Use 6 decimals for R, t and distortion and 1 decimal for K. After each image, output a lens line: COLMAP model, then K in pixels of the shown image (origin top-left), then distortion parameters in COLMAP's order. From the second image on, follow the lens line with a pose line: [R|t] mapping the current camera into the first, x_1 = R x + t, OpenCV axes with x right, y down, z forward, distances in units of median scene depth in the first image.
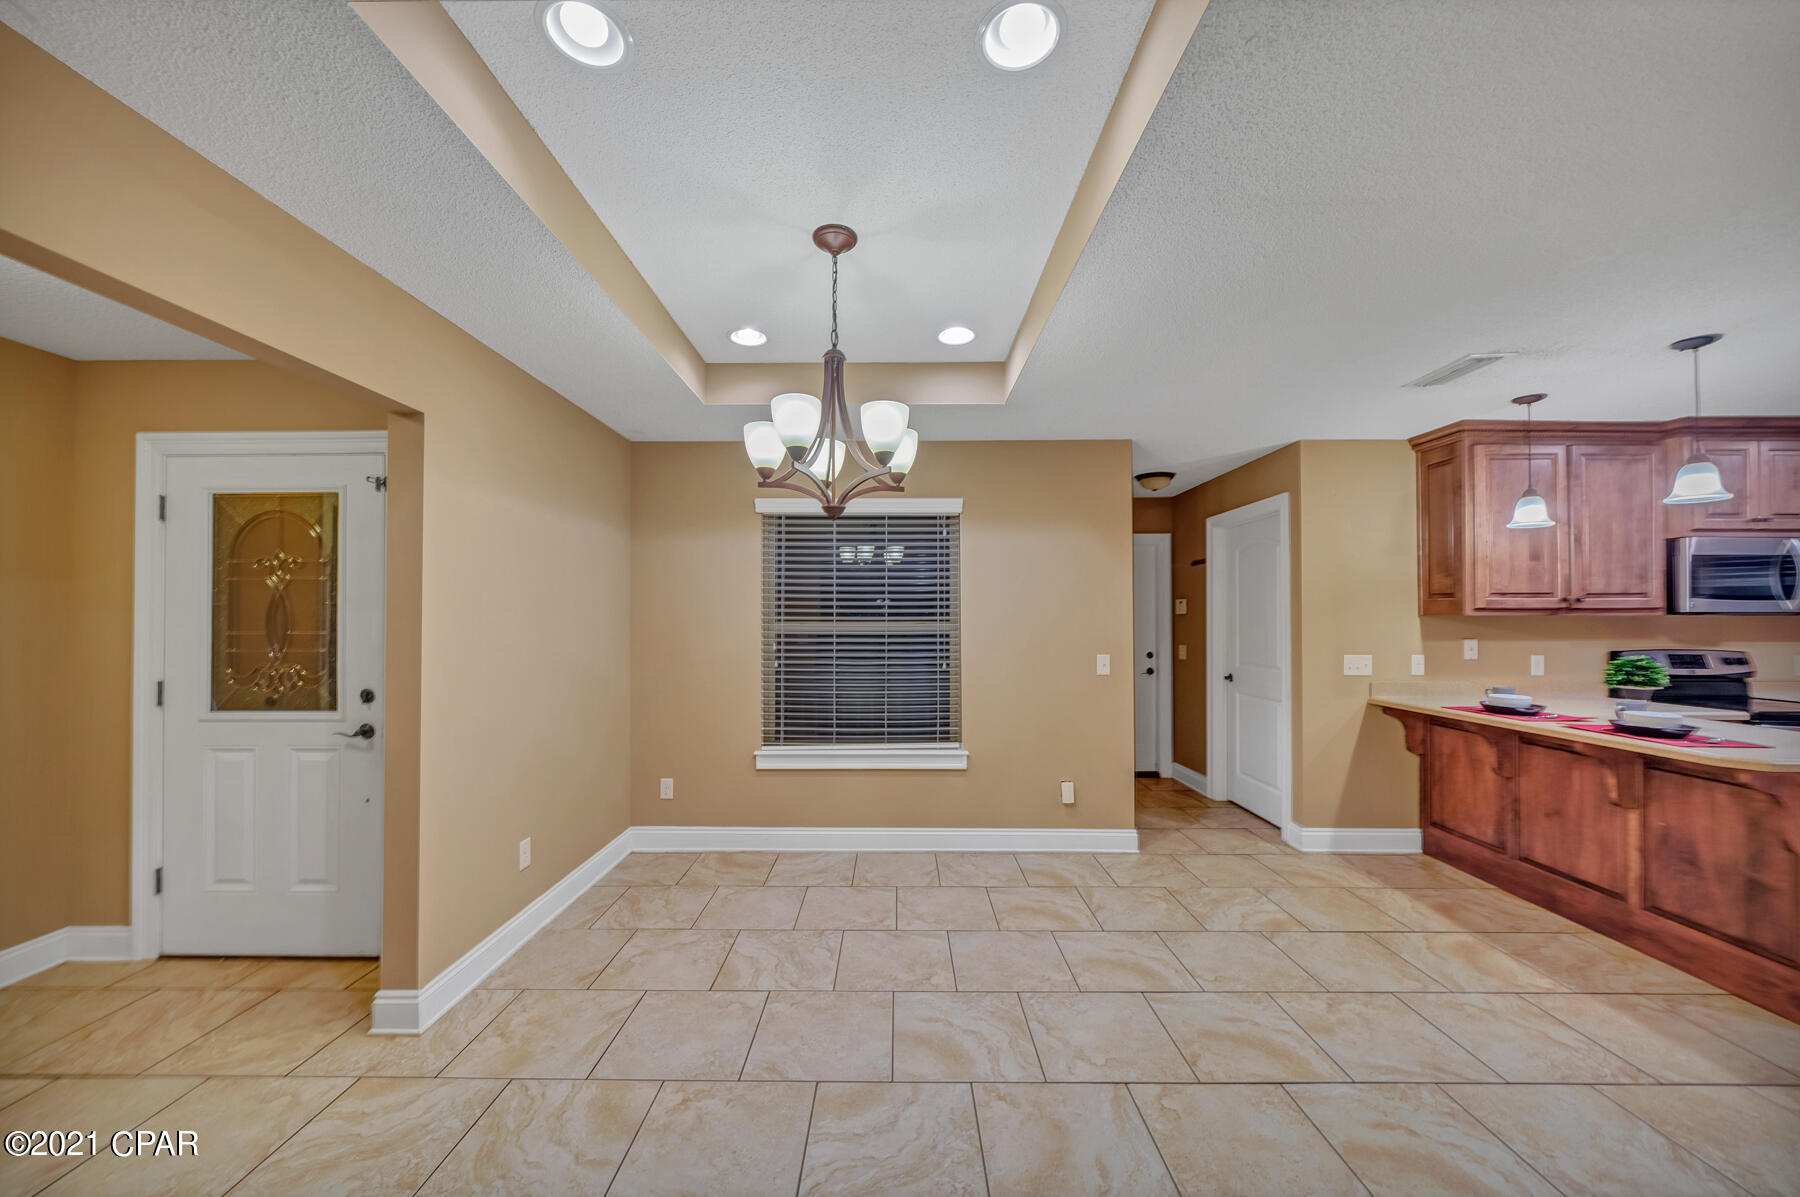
lens RADIAL K [[625.7, 0, 907.5], [0, 625.7, 610.6], [0, 0, 1]] dist [-0.002184, 0.000060]
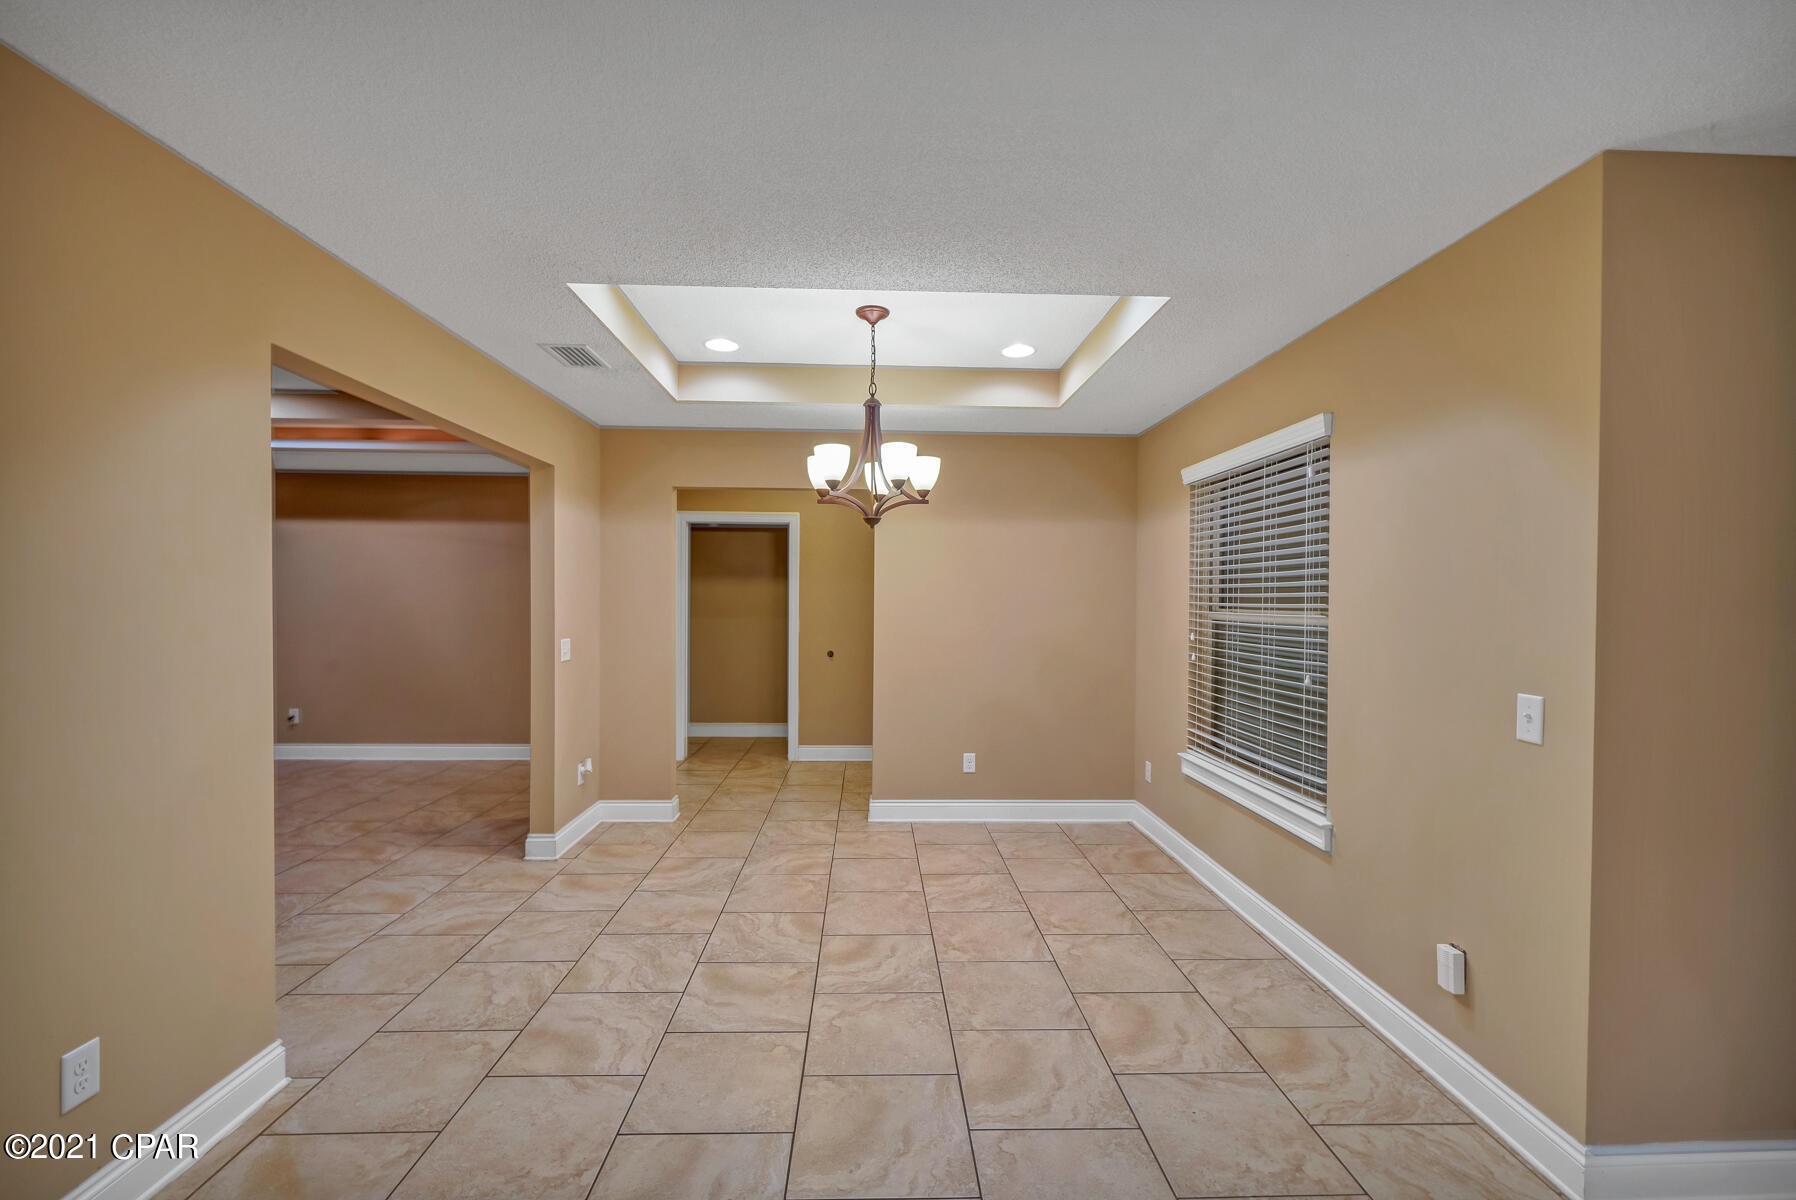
lens RADIAL K [[750.8, 0, 890.9], [0, 750.8, 608.4], [0, 0, 1]] dist [-0.000061, 0.000161]
pose [[0.031885, 0.012361, -0.999415, 0.898419], [0.004990, 0.999909, 0.012526, 0.003070], [0.999479, -0.005386, 0.031821, 0.603878]]
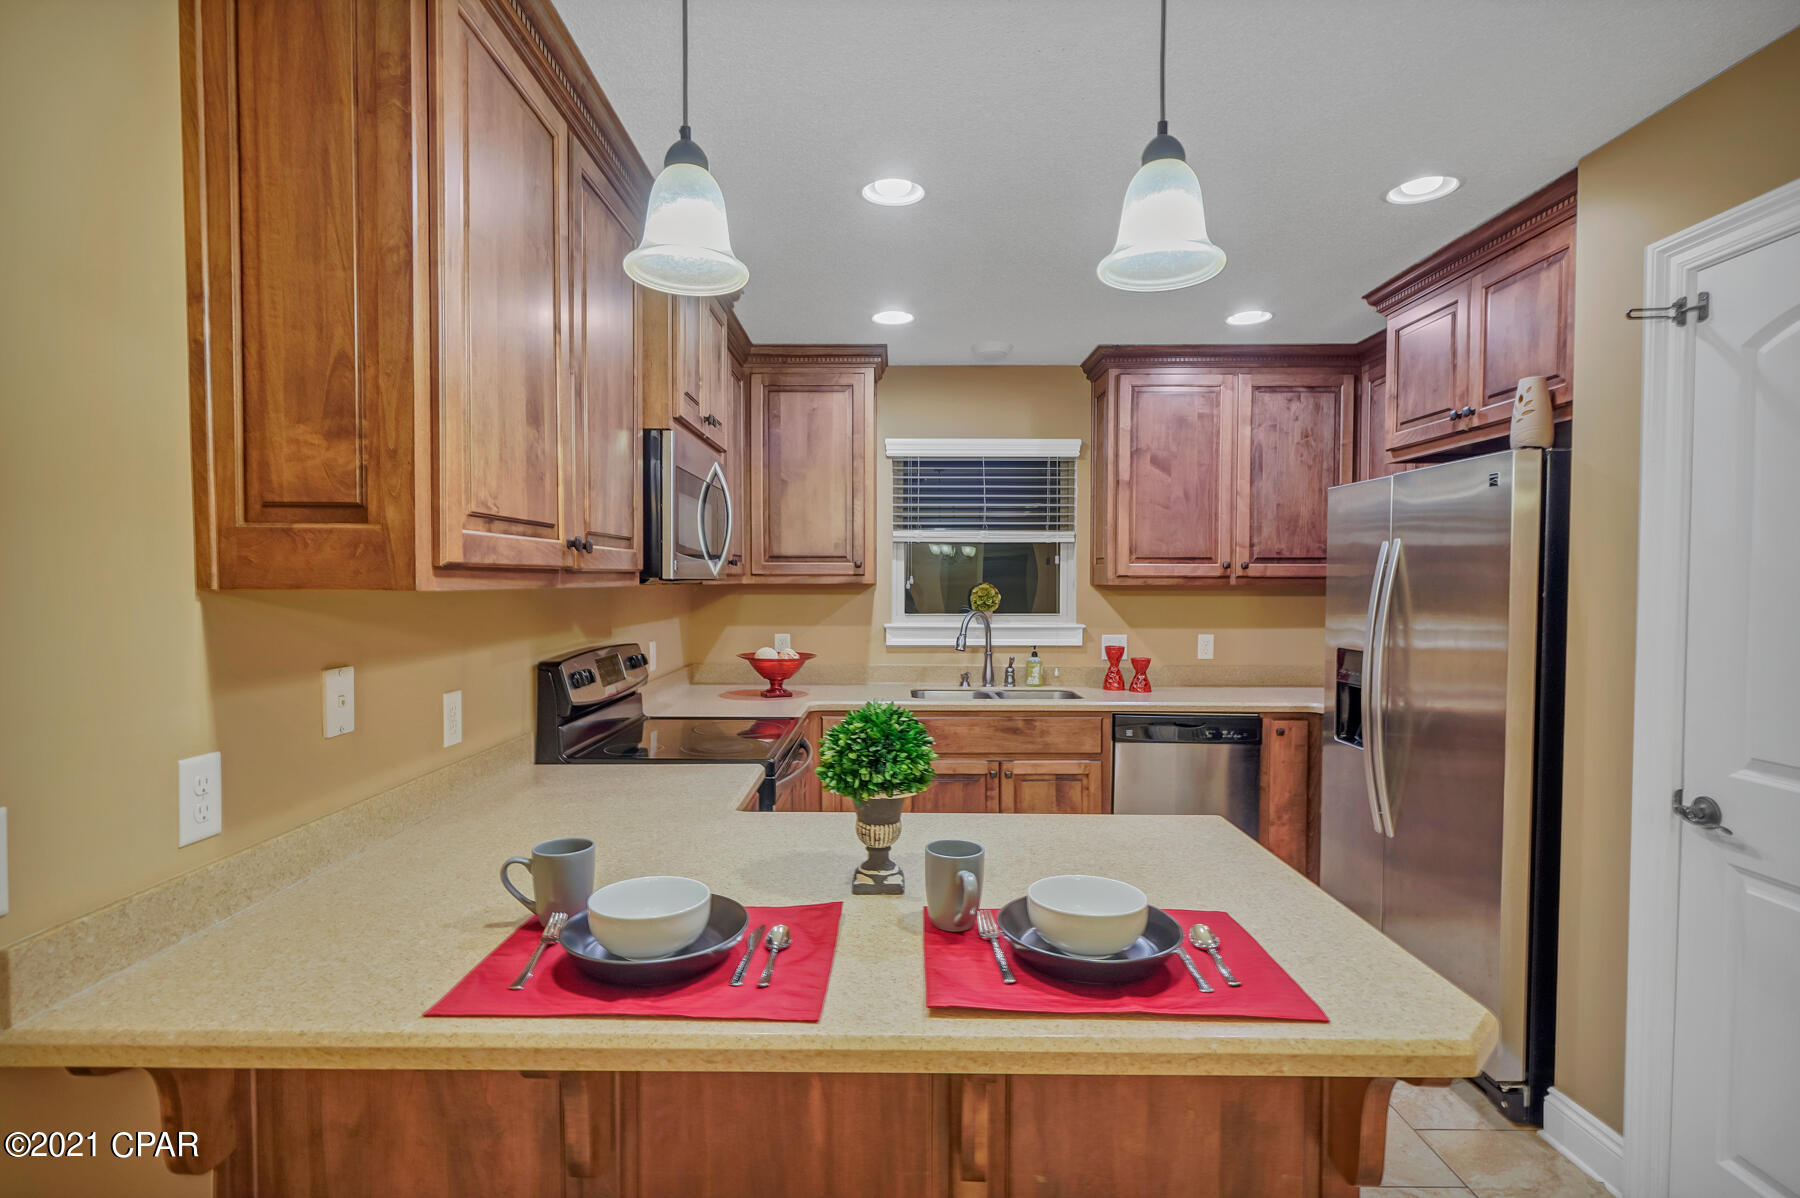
lens RADIAL K [[846.5, 0, 900.0], [0, 846.5, 599.0], [0, 0, 1]] dist [-0.002129, -0.000421]
pose [[-0.034899, -0.026784, 0.999032, 0.536908], [-0.012144, 0.999578, 0.026374, -0.000822], [-0.999317, -0.011212, -0.035209, 0.821528]]
